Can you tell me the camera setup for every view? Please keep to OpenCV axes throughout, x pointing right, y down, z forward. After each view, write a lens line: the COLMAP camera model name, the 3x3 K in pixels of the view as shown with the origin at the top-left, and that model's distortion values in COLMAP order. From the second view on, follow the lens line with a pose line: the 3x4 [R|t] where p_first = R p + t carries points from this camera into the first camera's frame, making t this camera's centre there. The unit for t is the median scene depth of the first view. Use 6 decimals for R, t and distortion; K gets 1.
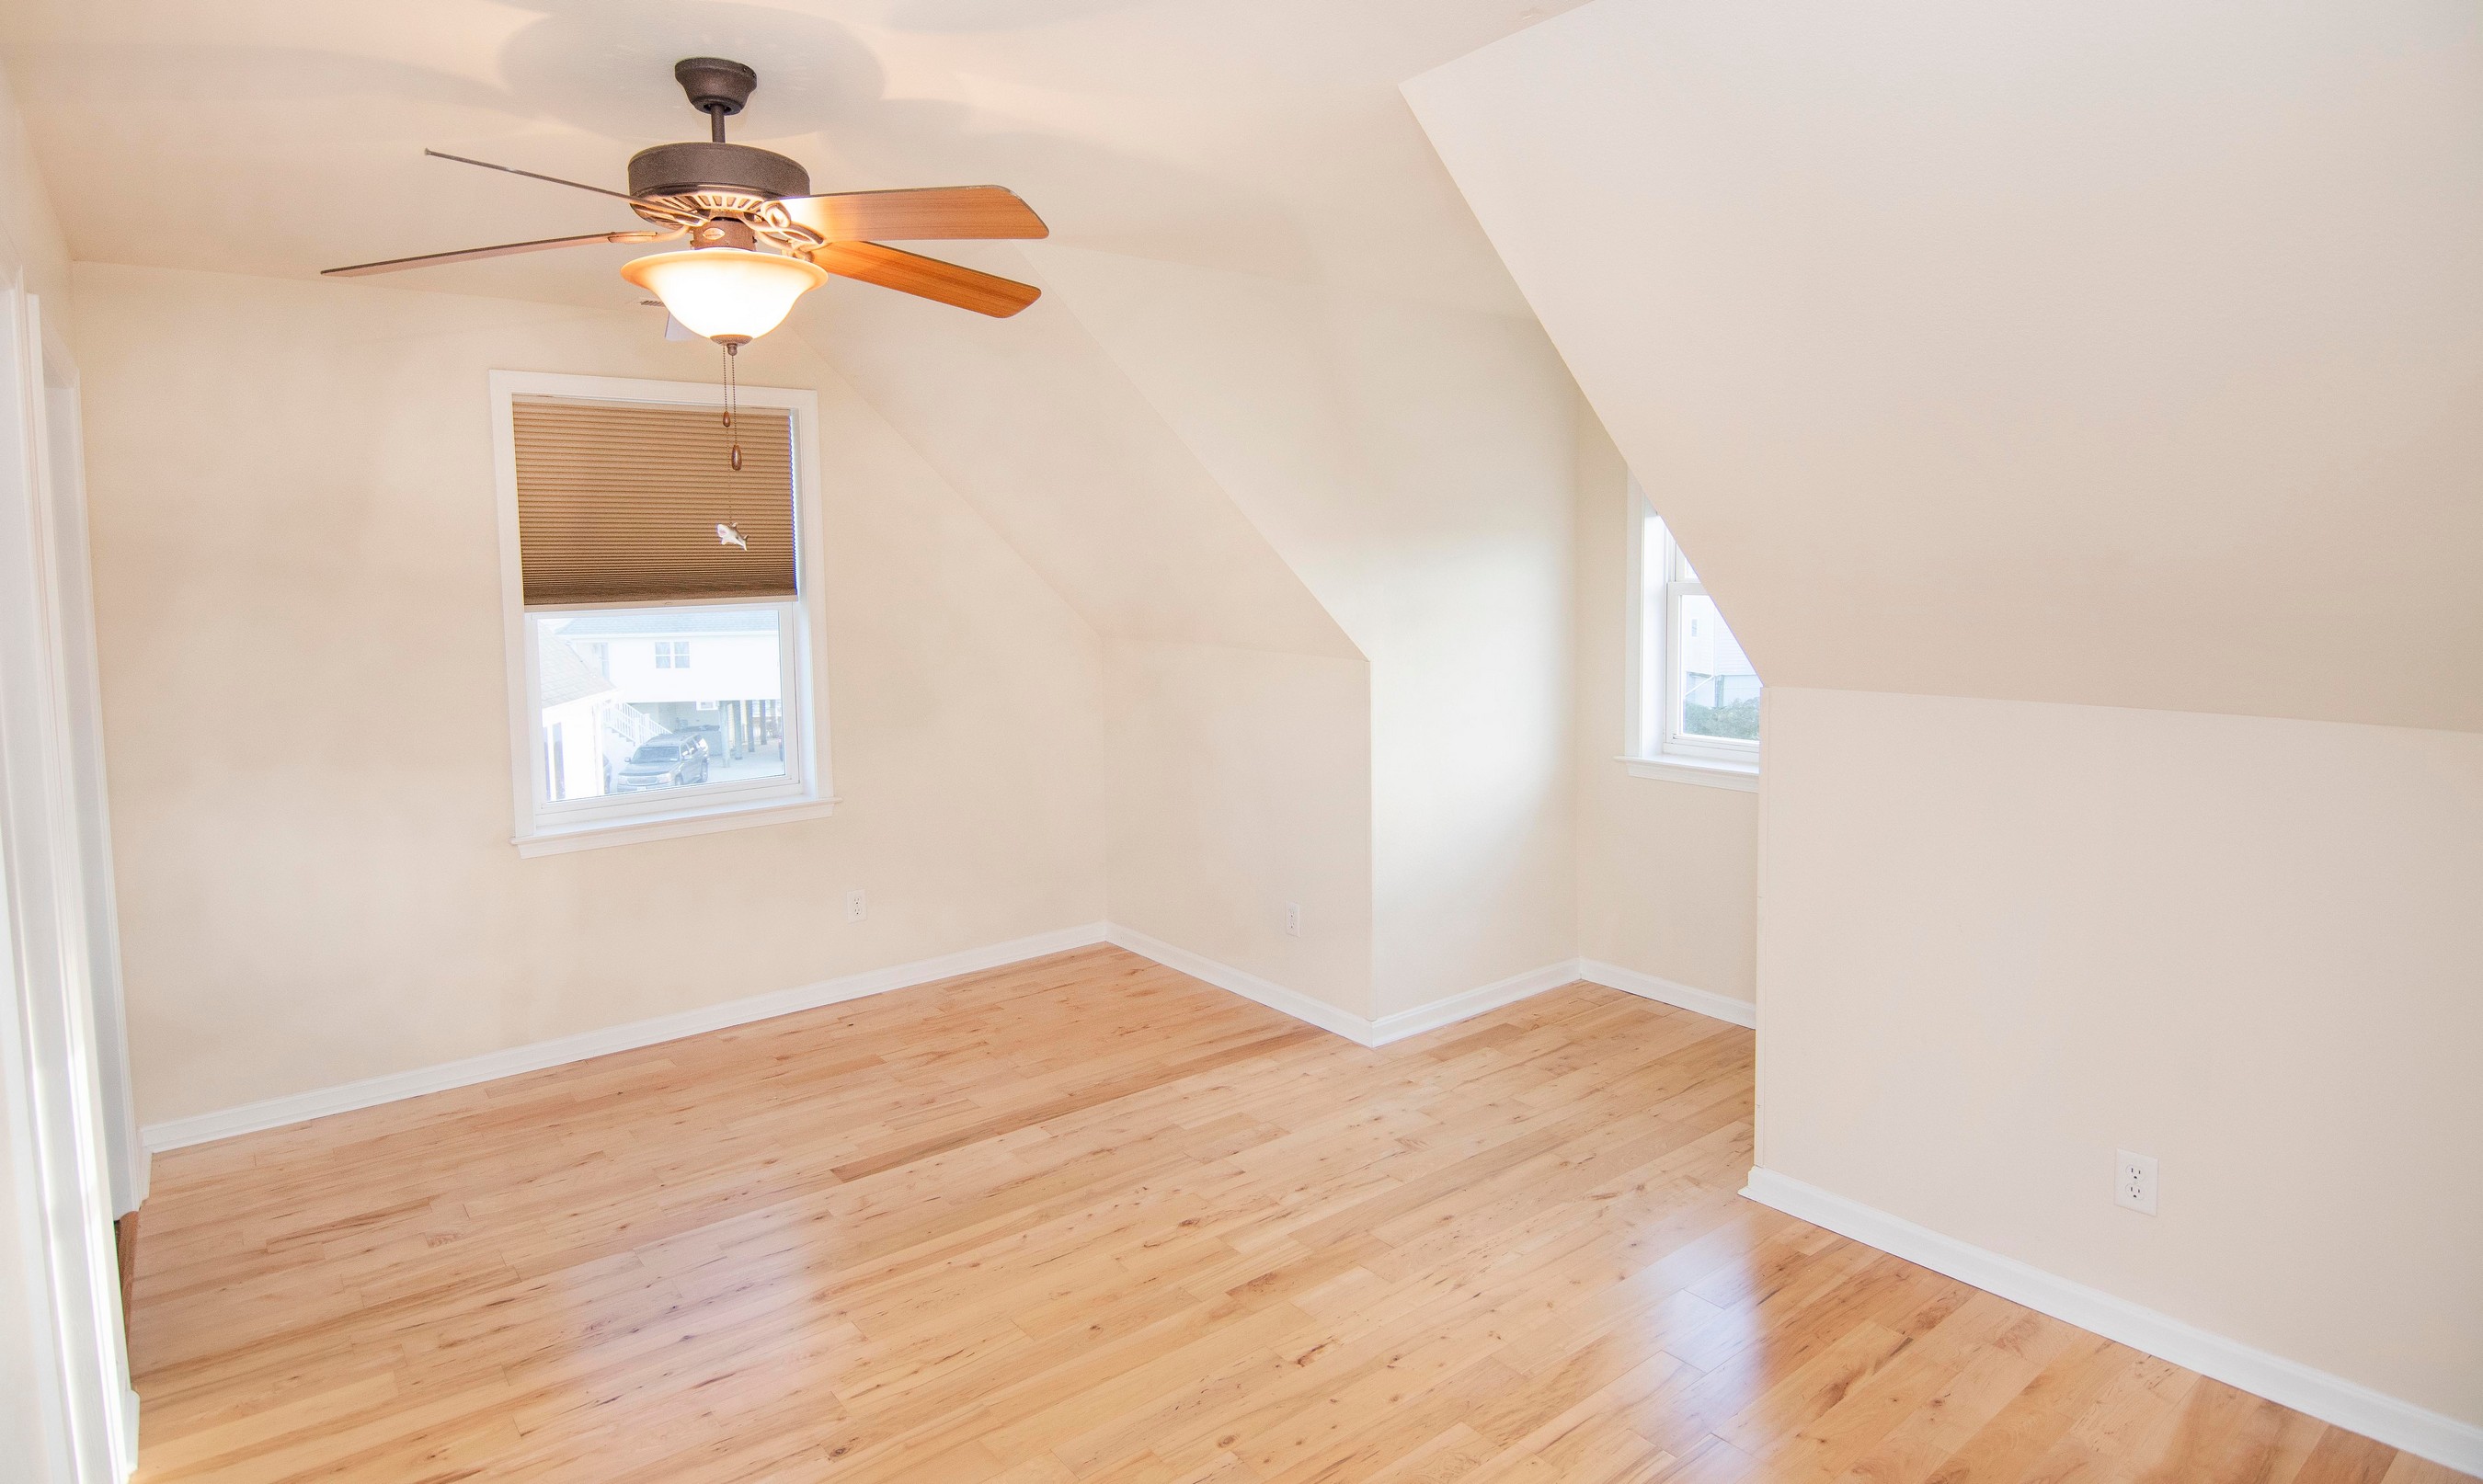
lens RADIAL K [[1346.2, 0, 1241.5], [0, 1346.2, 742.0], [0, 0, 1]] dist [-0.028479, 0.000156]
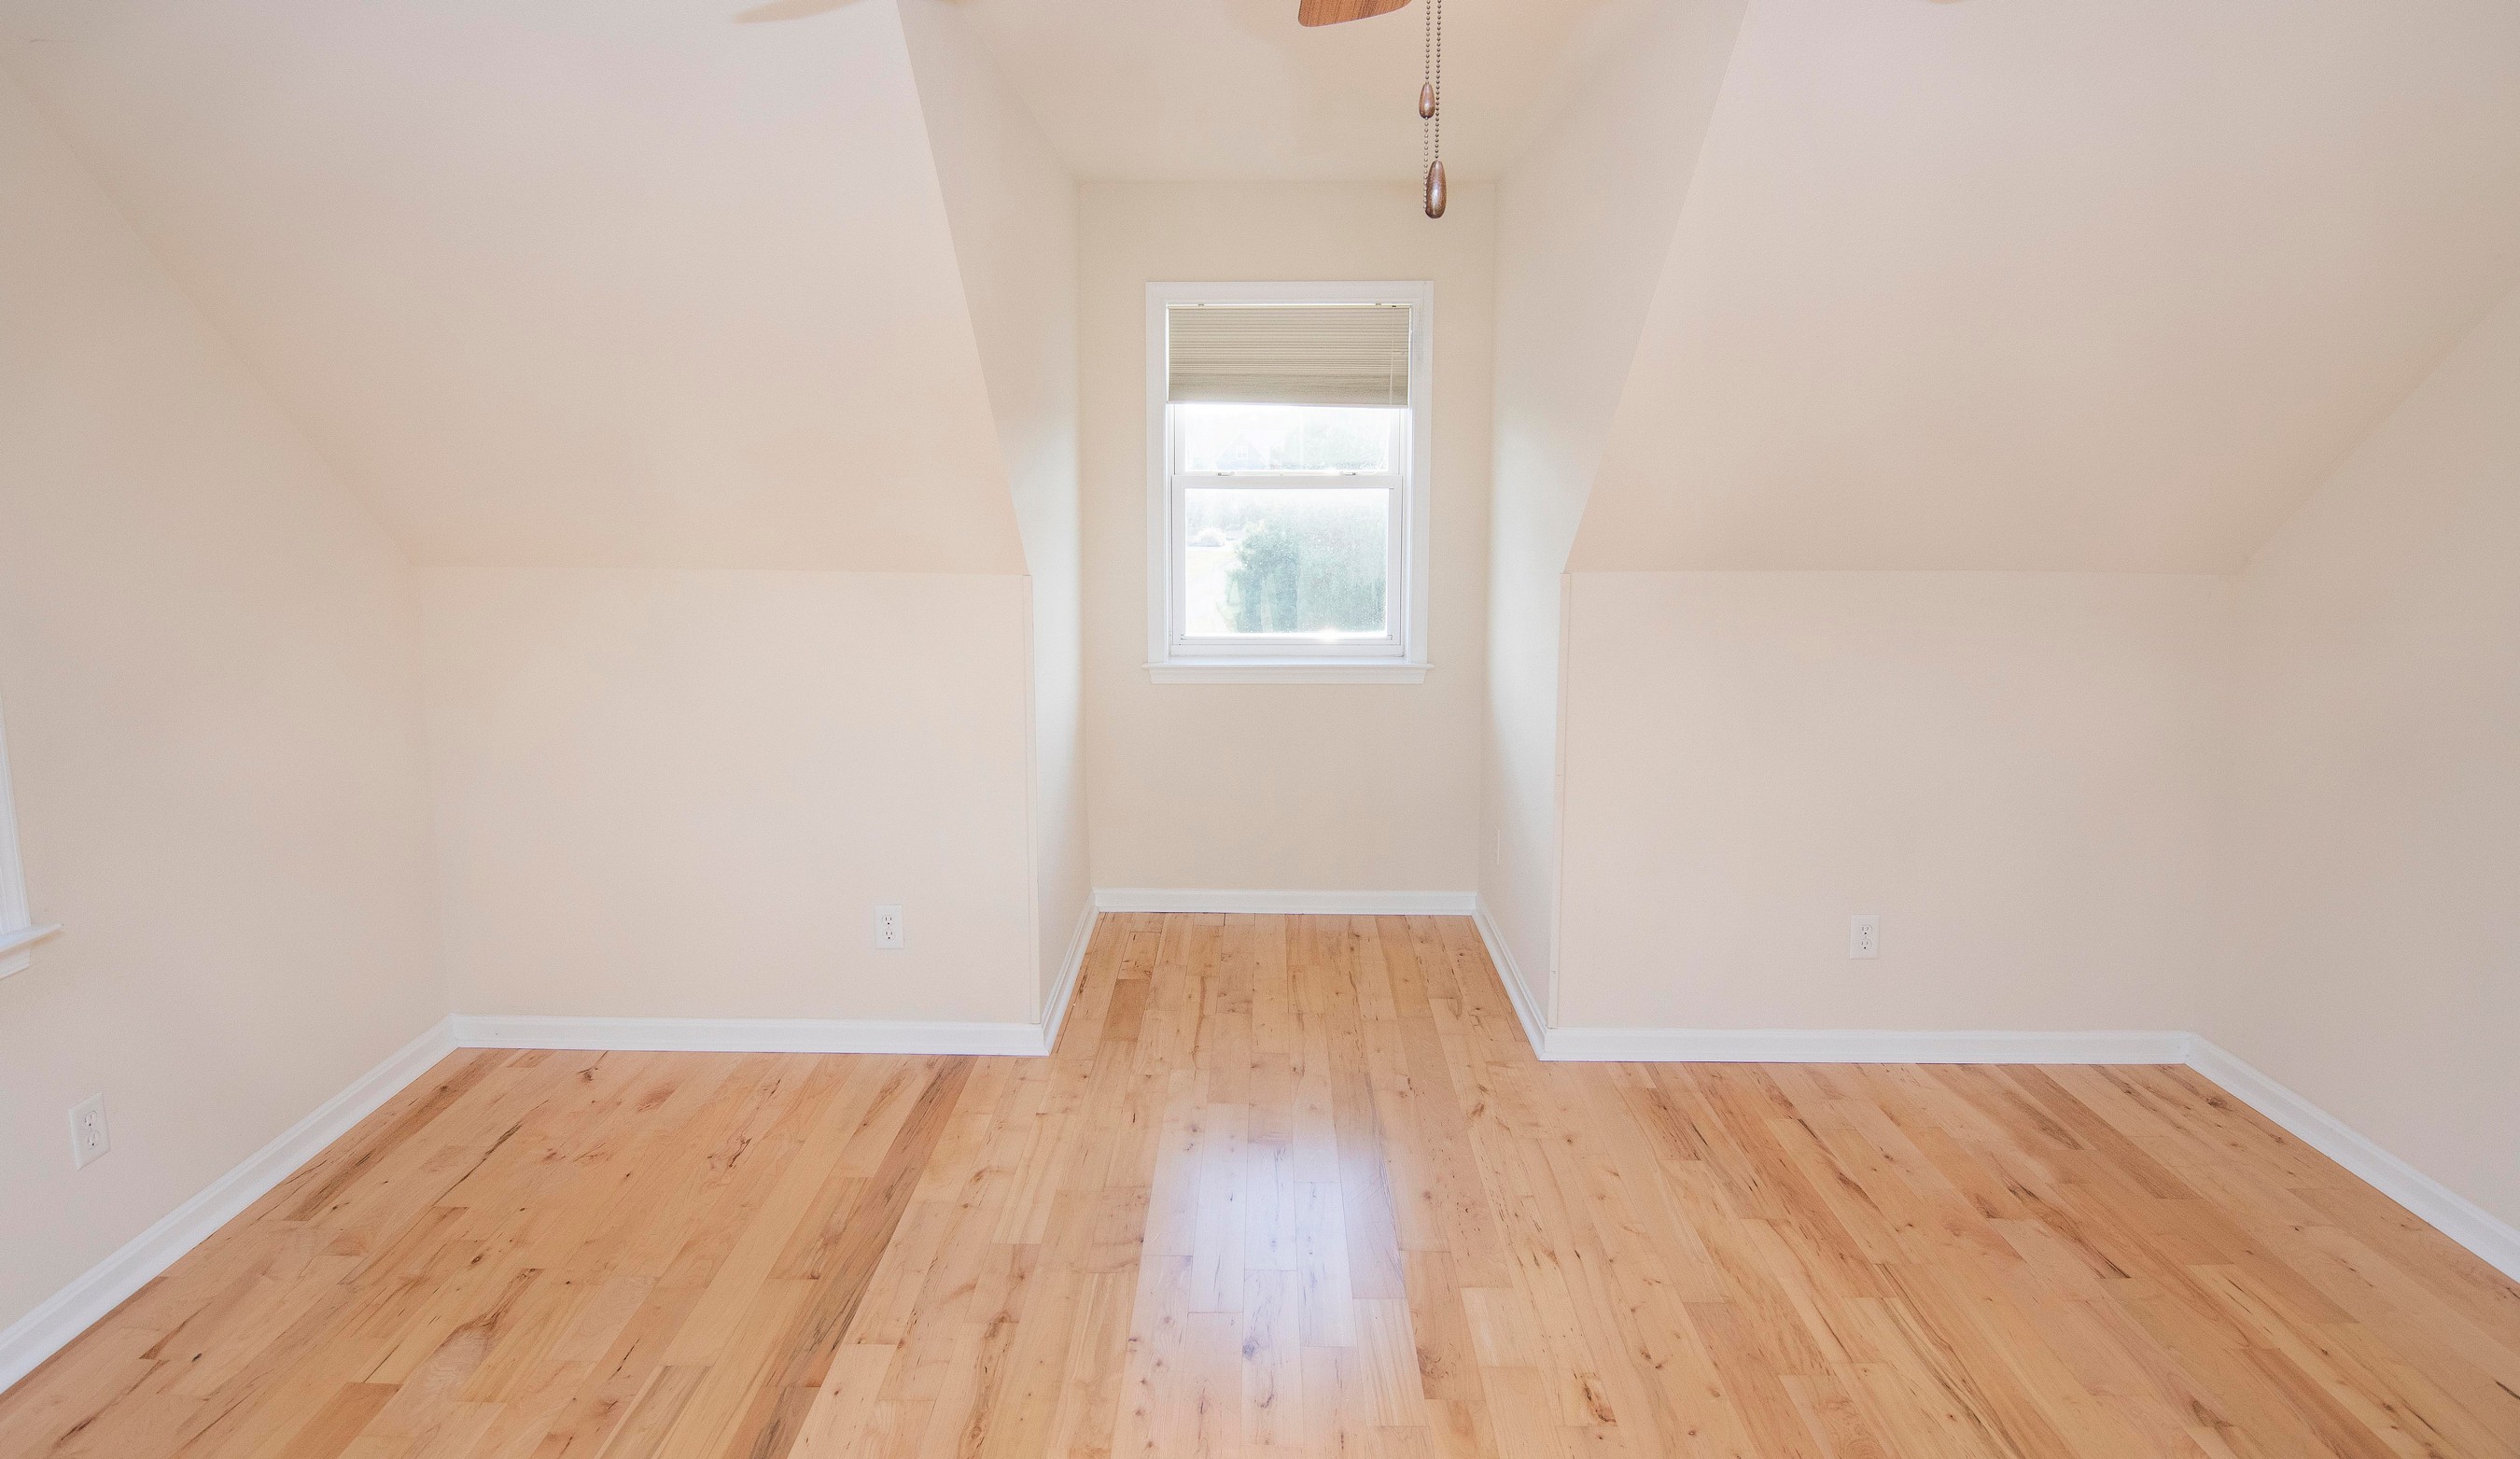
lens RADIAL K [[1315.6, 0, 1260.0], [0, 1315.6, 729.5], [0, 0, 1]] dist [-0.000890, -0.027743]
pose [[0.628131, -0.150189, 0.763475, -0.435668], [0.097129, 0.988655, 0.114575, -0.048823], [-0.772021, 0.002187, 0.635593, 0.436661]]
